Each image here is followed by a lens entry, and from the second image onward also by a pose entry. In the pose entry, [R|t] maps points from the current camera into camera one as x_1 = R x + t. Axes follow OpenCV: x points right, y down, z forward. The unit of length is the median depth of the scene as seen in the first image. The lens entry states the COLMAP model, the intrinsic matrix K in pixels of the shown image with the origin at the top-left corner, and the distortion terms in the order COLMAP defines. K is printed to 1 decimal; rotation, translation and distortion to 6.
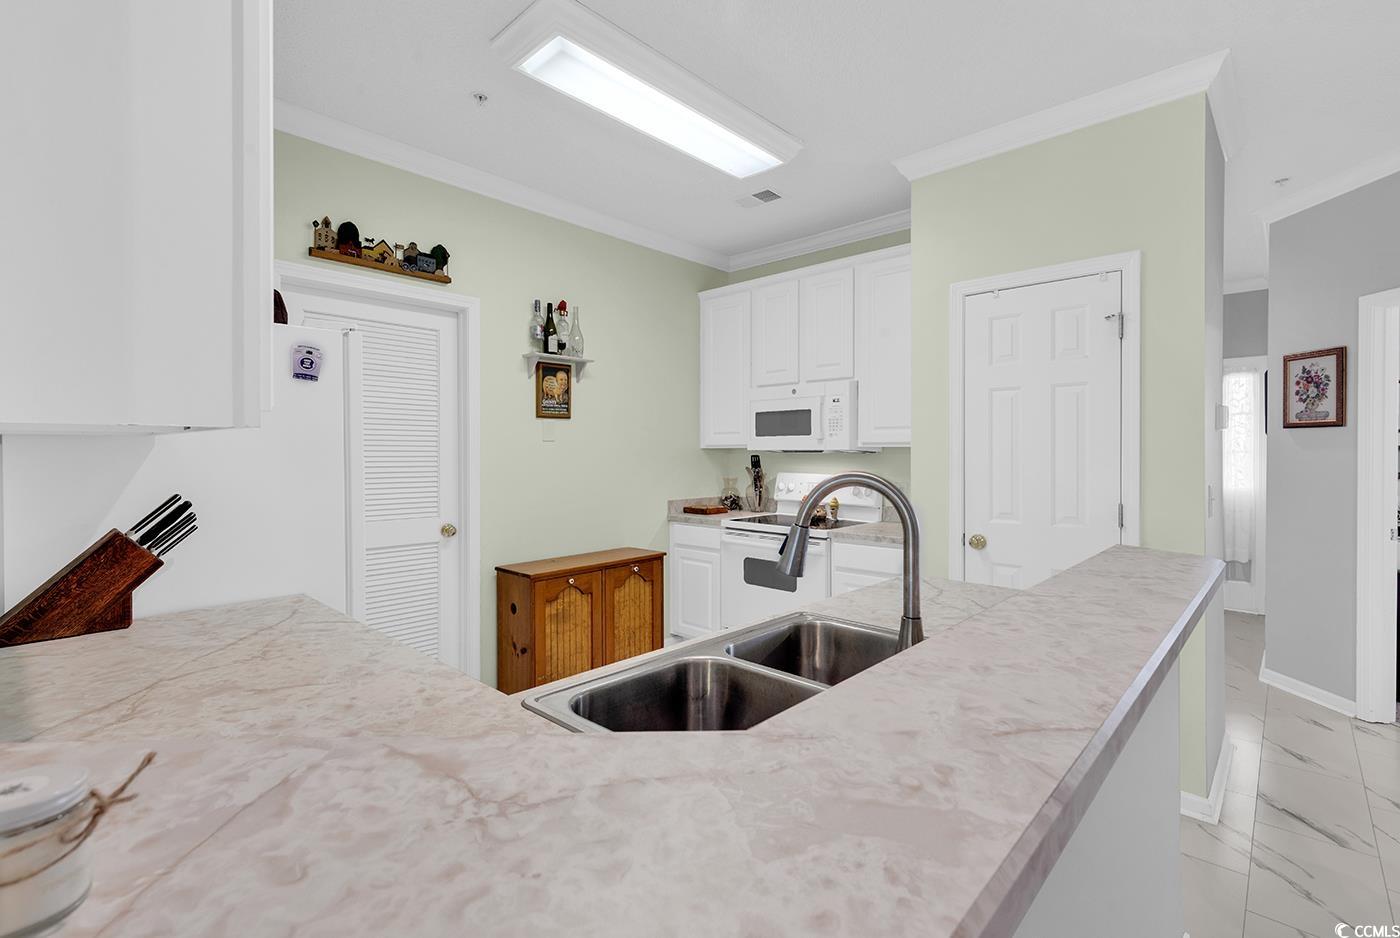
lens RADIAL K [[632.7, 0, 681.1], [0, 632.7, 452.5], [0, 0, 1]] dist [0.007372, -0.000228]
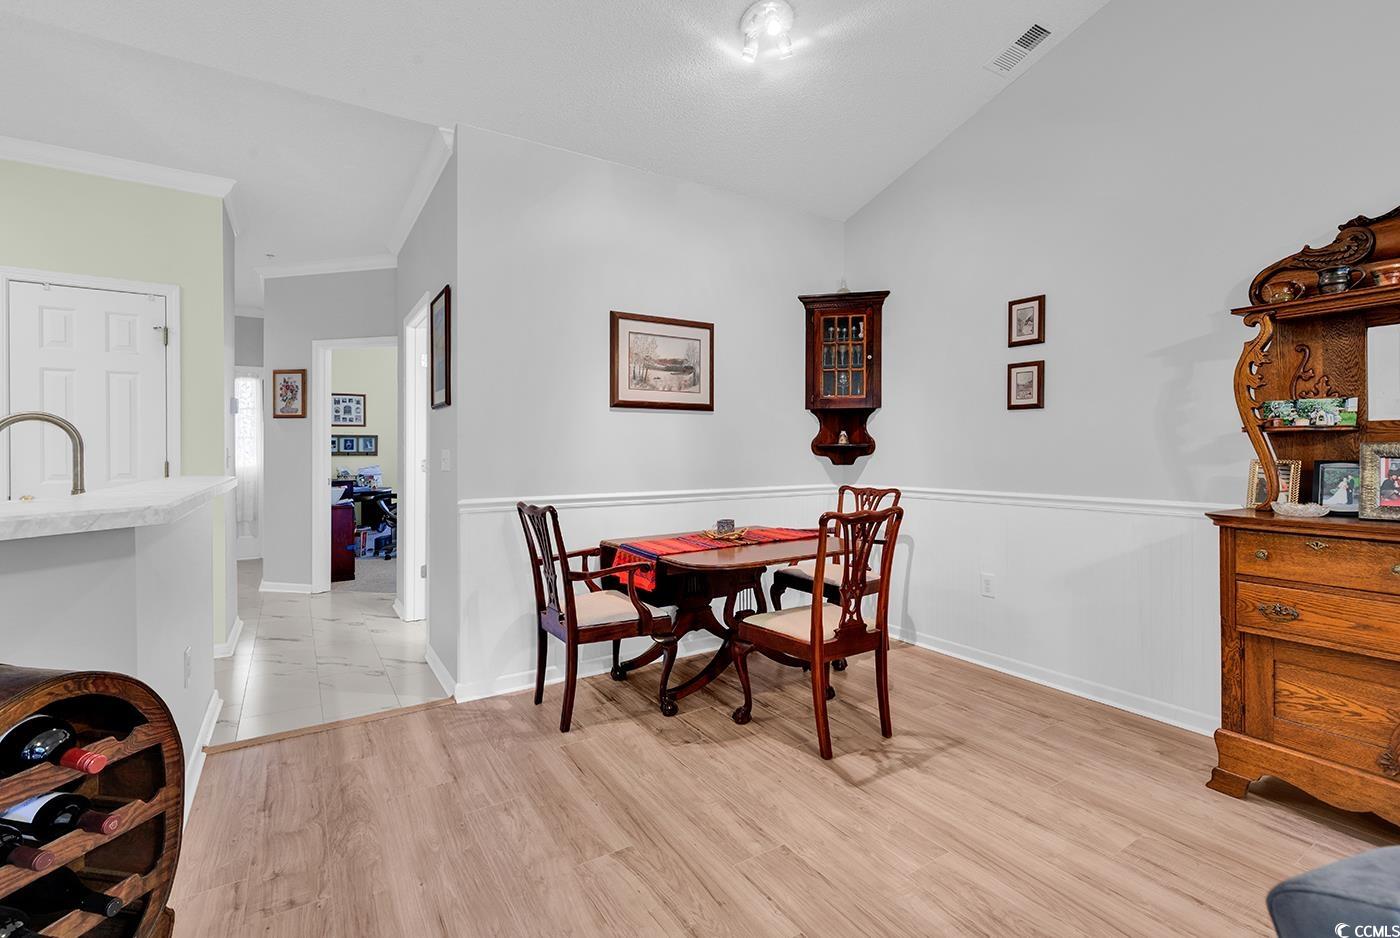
lens RADIAL K [[636.8, 0, 730.5], [0, 636.8, 452.9], [0, 0, 1]] dist [0.000922, 0.000164]
pose [[0.200728, -0.004899, 0.979635, -0.372865], [0.003457, 0.999985, 0.004292, 0.049696], [-0.979641, 0.002525, 0.200742, -0.430975]]
